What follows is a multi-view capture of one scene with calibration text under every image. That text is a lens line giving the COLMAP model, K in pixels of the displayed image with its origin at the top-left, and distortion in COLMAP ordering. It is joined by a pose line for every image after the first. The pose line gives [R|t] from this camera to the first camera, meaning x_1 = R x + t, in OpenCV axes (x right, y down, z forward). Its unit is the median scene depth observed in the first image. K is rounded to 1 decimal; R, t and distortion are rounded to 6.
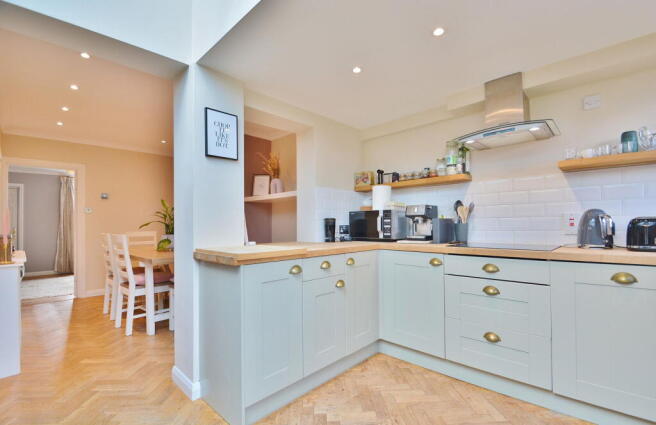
lens RADIAL K [[292.1, 0, 329.8], [0, 292.1, 220.1], [0, 0, 1]] dist [-0.000691, -0.000235]
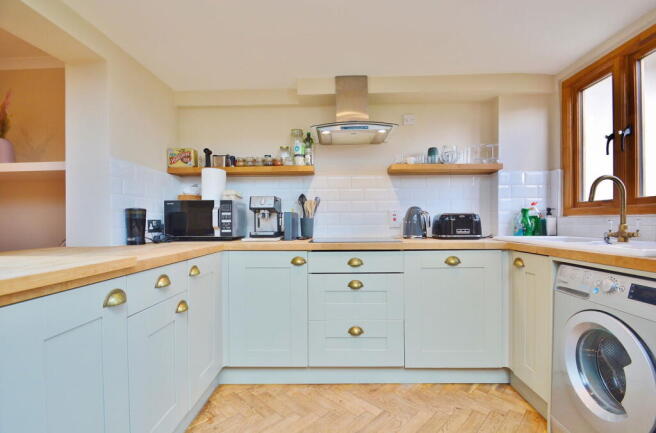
lens RADIAL K [[291.3, 0, 331.8], [0, 291.3, 223.4], [0, 0, 1]] dist [0.012403, -0.013235]
pose [[0.738520, -0.001213, 0.674231, -0.136495], [-0.011247, 0.999837, 0.014119, 0.014722], [-0.674138, -0.018011, 0.738386, 0.247596]]
